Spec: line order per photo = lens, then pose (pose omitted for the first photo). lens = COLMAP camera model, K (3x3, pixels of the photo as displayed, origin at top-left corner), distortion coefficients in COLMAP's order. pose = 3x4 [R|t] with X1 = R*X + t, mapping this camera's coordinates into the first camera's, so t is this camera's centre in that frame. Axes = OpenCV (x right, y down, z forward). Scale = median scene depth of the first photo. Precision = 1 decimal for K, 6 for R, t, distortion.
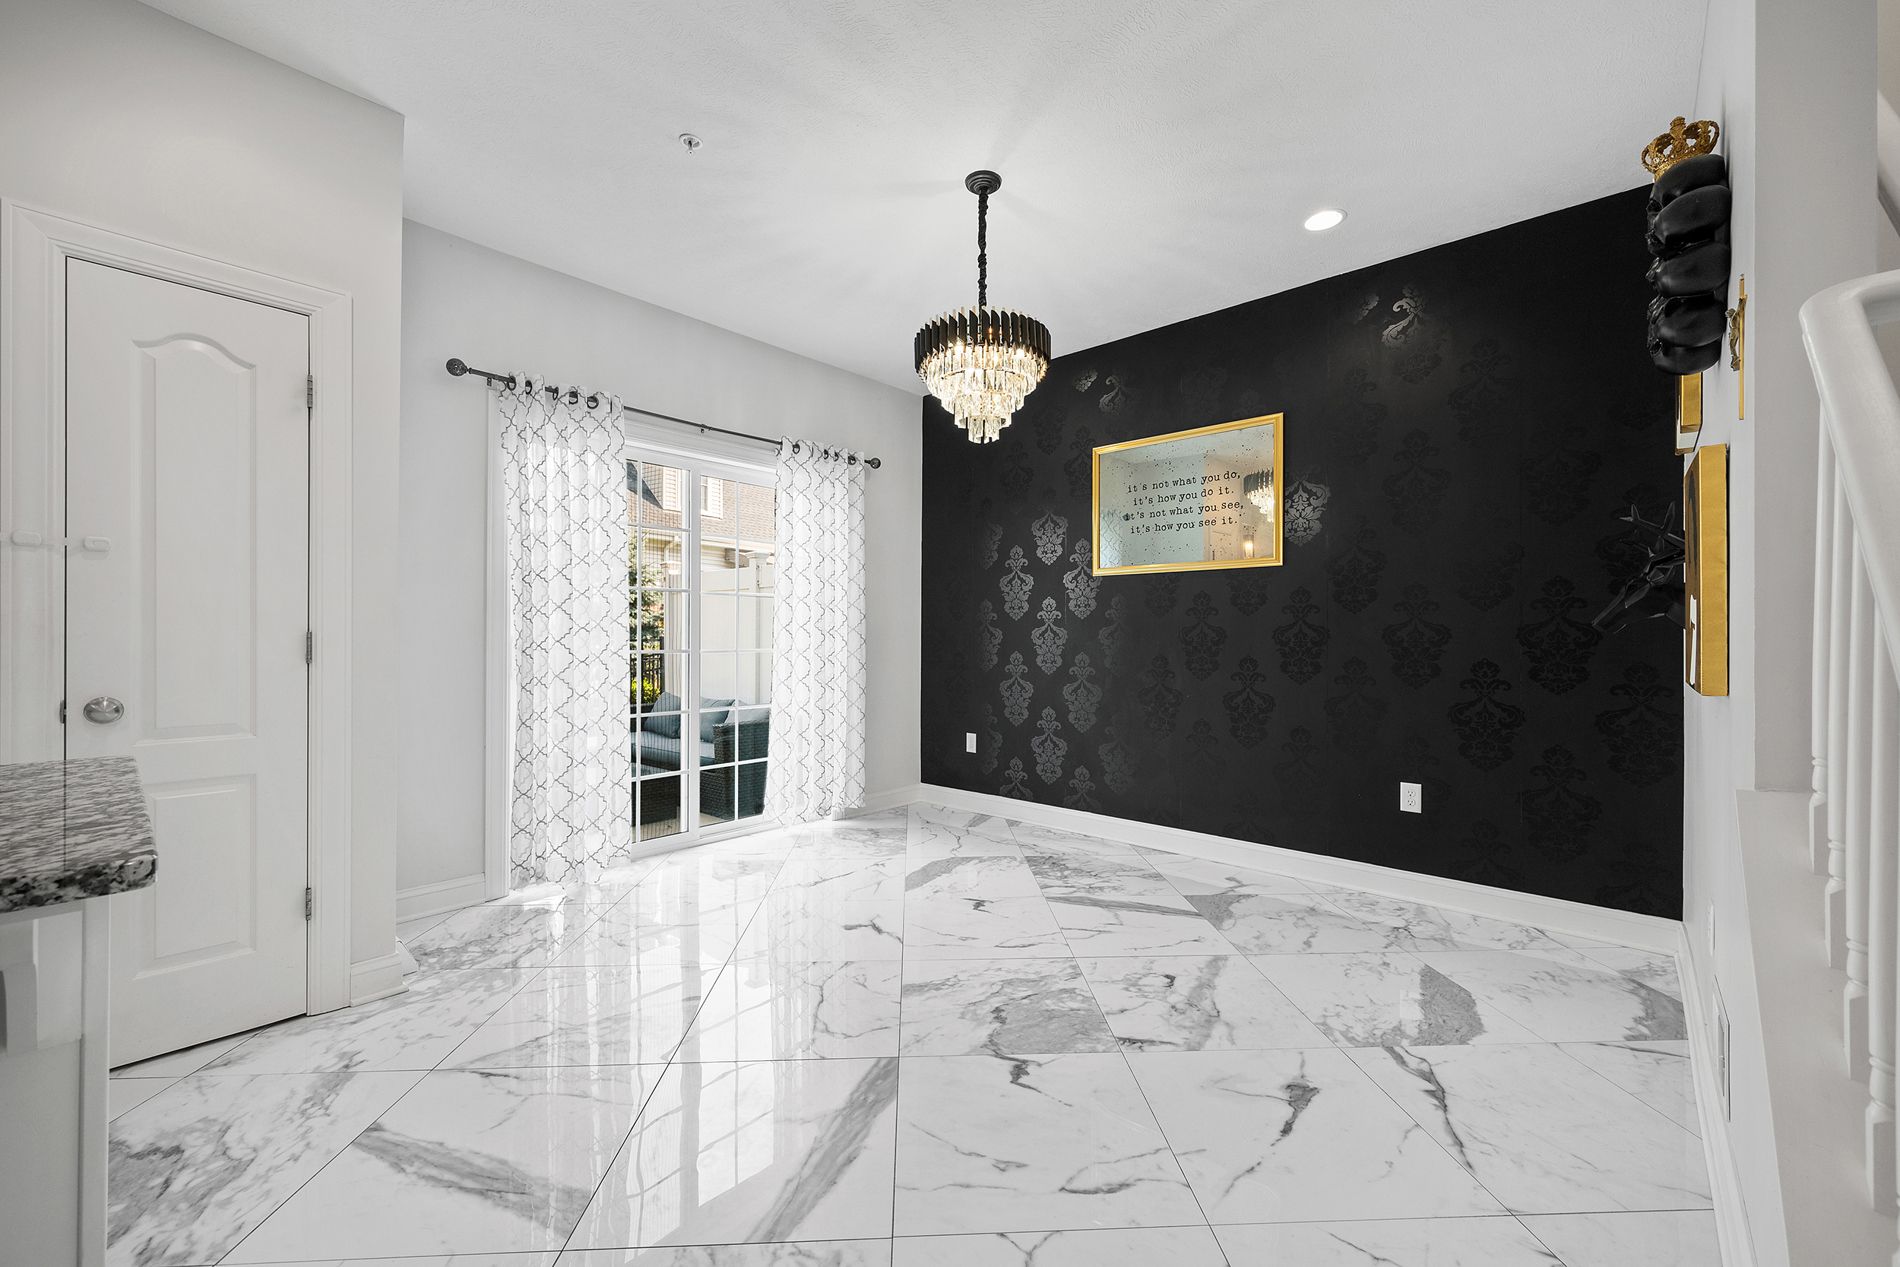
lens RADIAL K [[747.1, 0, 954.9], [0, 747.1, 635.7], [0, 0, 1]] dist [-0.001306, -0.000423]
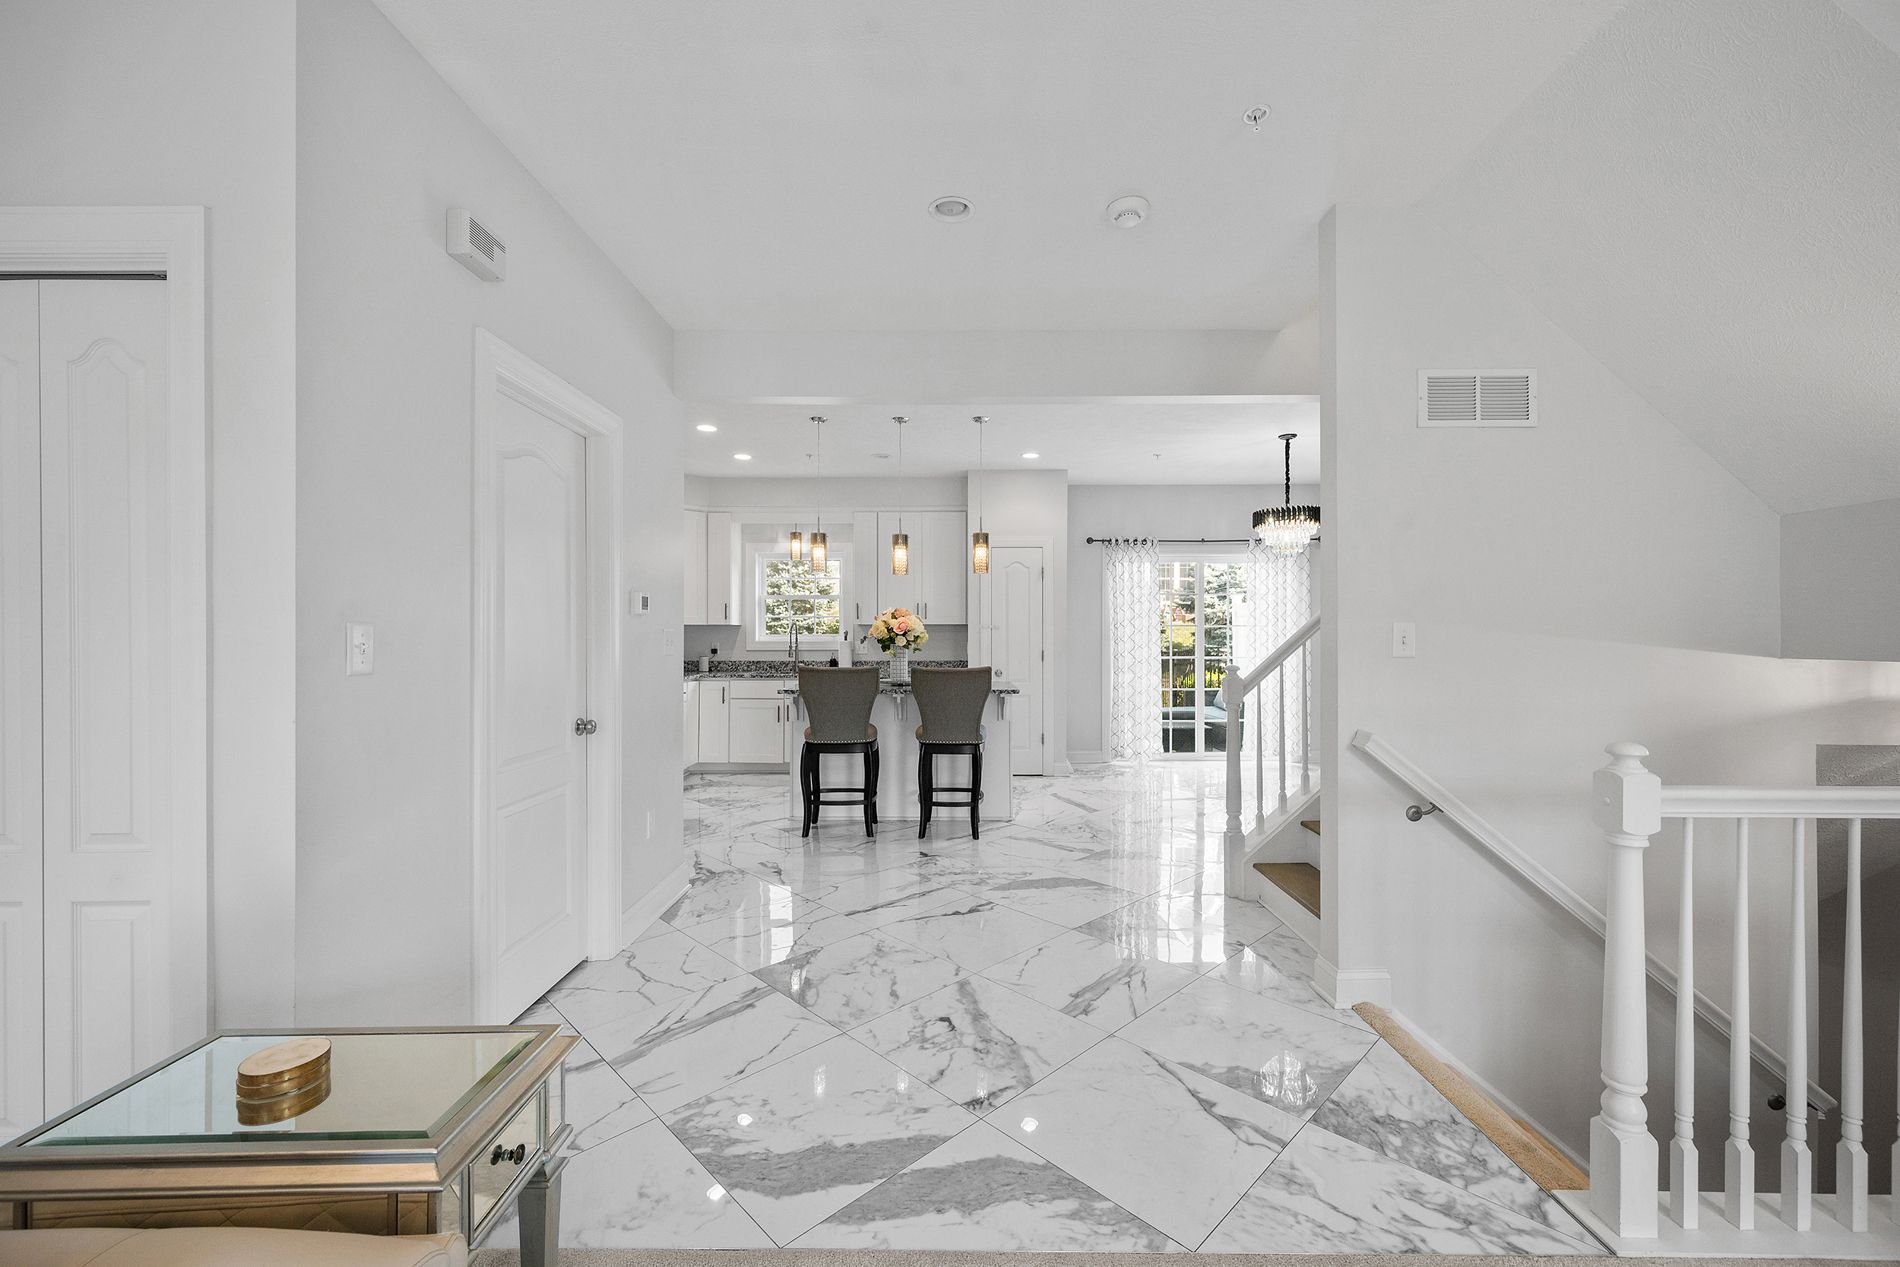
lens RADIAL K [[747.1, 0, 953.0], [0, 747.1, 638.3], [0, 0, 1]] dist [-0.001306, -0.000423]
pose [[0.661246, -0.000210, -0.750169, 1.034108], [0.004564, 0.999983, 0.003743, -0.059788], [0.750156, -0.005899, 0.661235, -1.134542]]
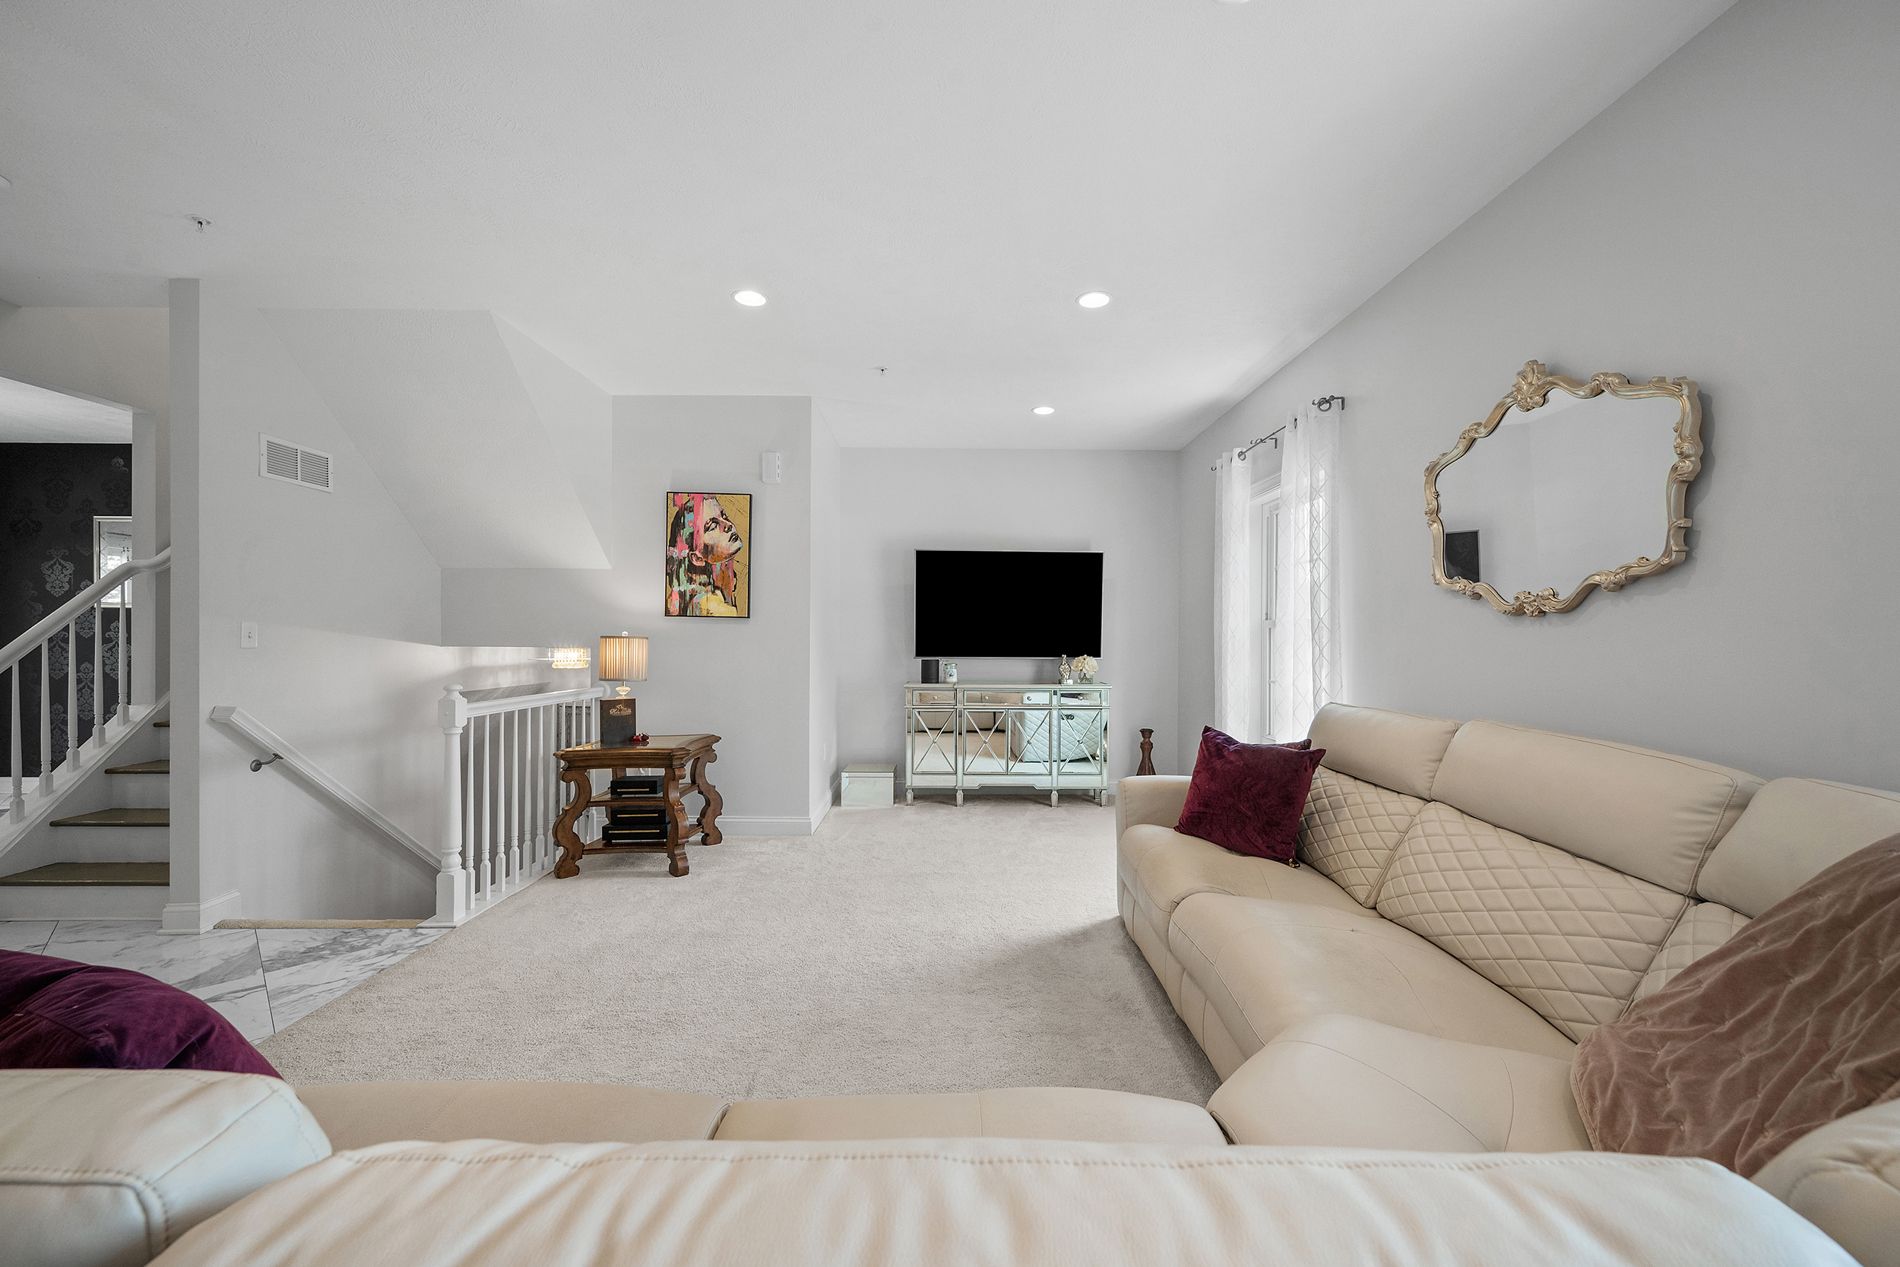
lens RADIAL K [[747.1, 0, 951.5], [0, 747.1, 640.5], [0, 0, 1]] dist [-0.001306, -0.000423]
pose [[0.739202, -0.000321, 0.673484, 0.711161], [-0.004488, 0.999975, 0.005402, -0.054417], [-0.673469, -0.007015, 0.739182, -1.825589]]
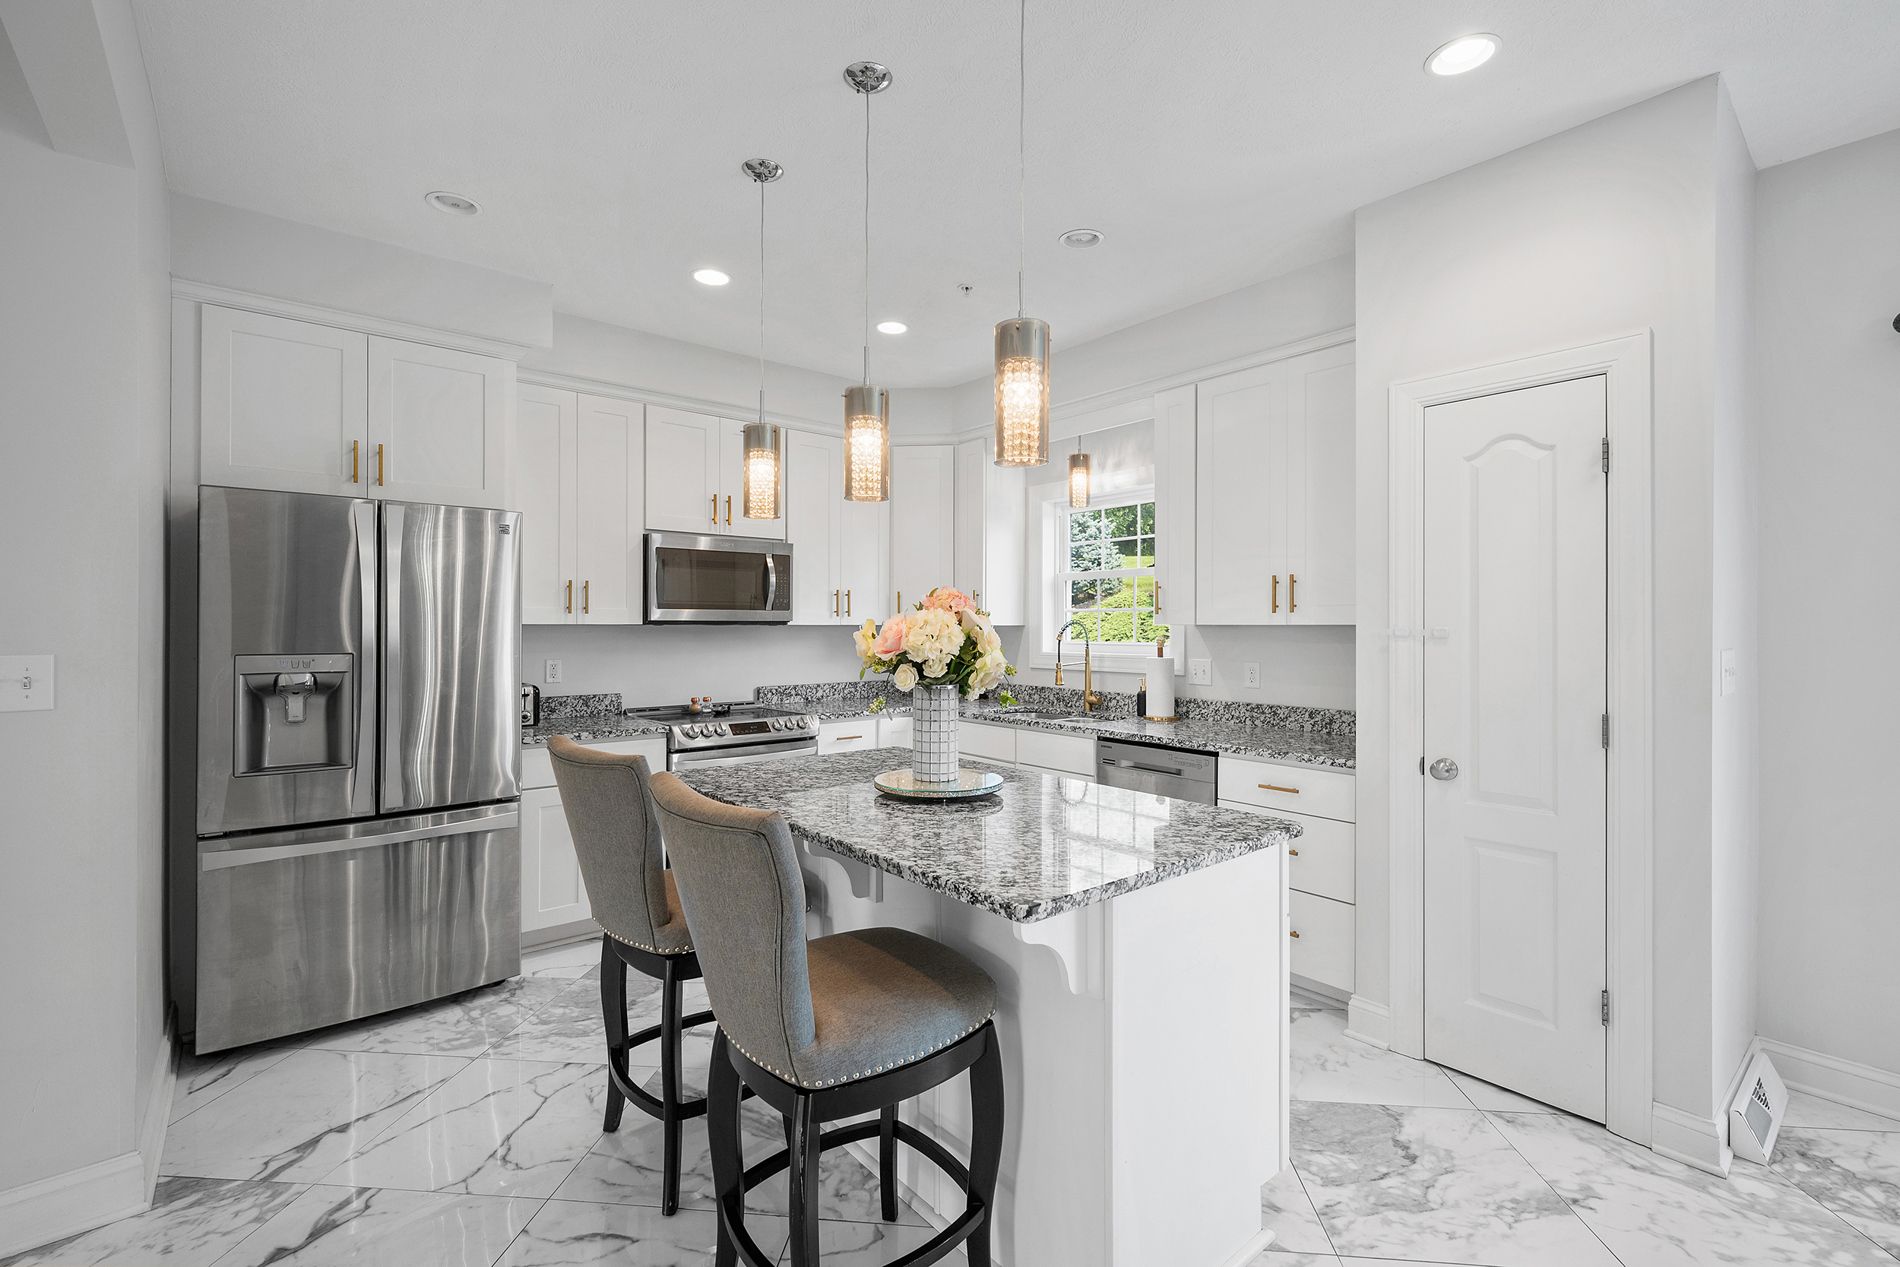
lens RADIAL K [[835.5, 0, 955.6], [0, 835.5, 621.5], [0, 0, 1]] dist [0.001942, 0.001164]
pose [[-0.140891, -0.006636, -0.990003, 0.239608], [0.000268, 0.999977, -0.006741, -0.097112], [0.990025, -0.001215, -0.140886, 0.295467]]
